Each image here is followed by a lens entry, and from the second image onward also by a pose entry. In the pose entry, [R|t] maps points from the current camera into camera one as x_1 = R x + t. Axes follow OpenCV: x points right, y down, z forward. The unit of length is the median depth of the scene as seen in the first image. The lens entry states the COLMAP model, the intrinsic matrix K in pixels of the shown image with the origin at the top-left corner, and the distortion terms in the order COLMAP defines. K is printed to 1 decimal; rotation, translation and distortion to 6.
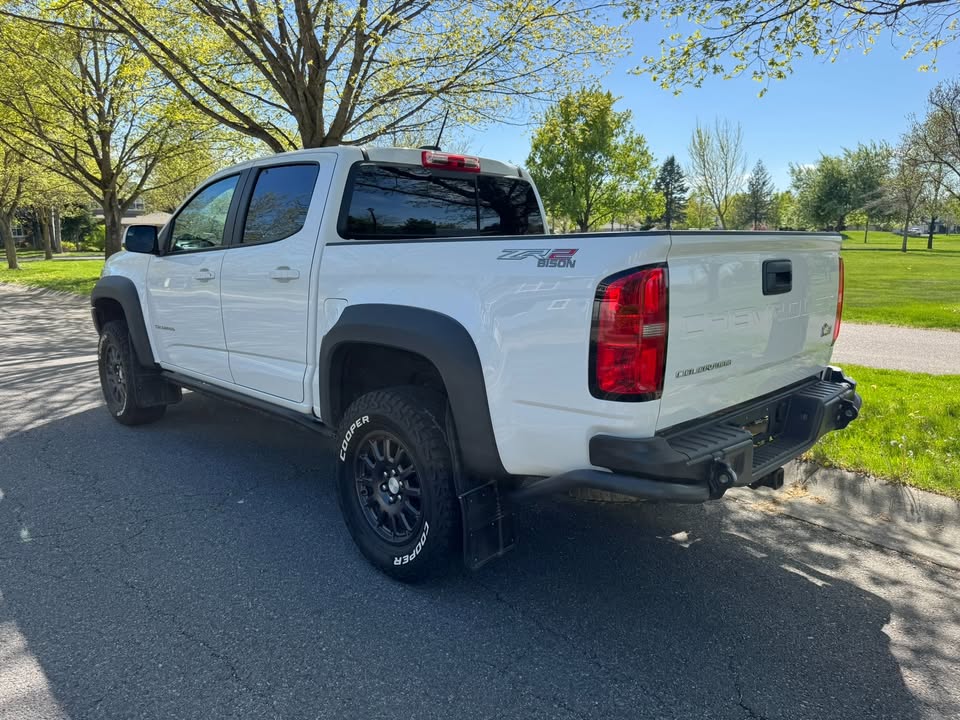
lens RADIAL K [[654.5, 0, 491.2], [0, 654.5, 355.9], [0, 0, 1]] dist [0.009282, 0.004365]
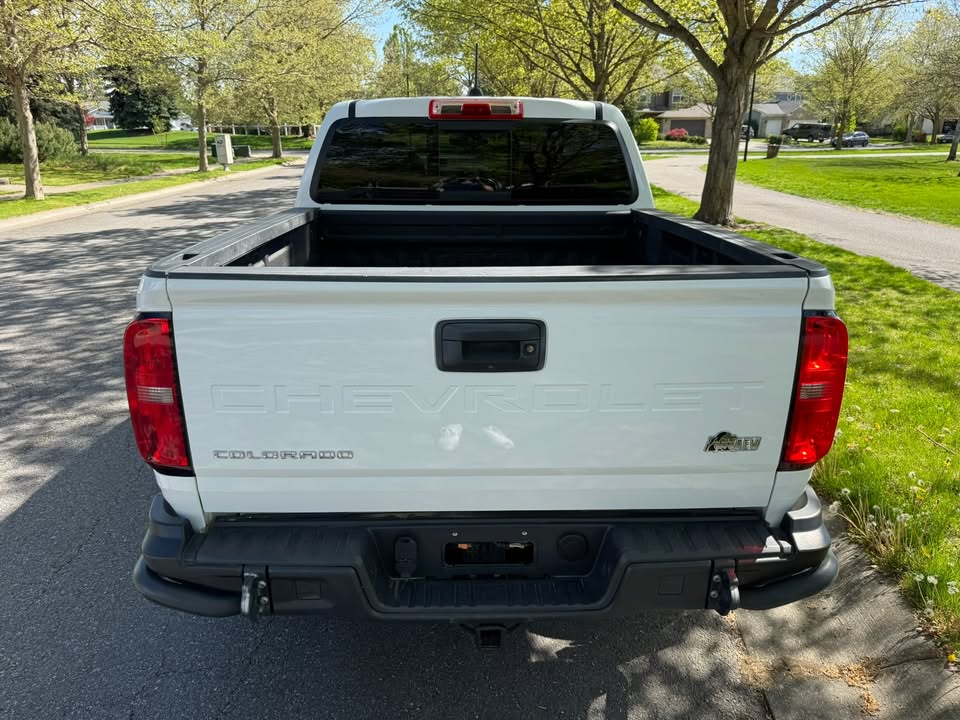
lens RADIAL K [[654.5, 0, 491.2], [0, 654.5, 355.9], [0, 0, 1]] dist [0.009282, 0.004365]
pose [[0.741711, 0.222199, -0.632845, 0.583559], [-0.124279, 0.972722, 0.195875, -0.162586], [0.659105, -0.066633, 0.749093, 0.376648]]
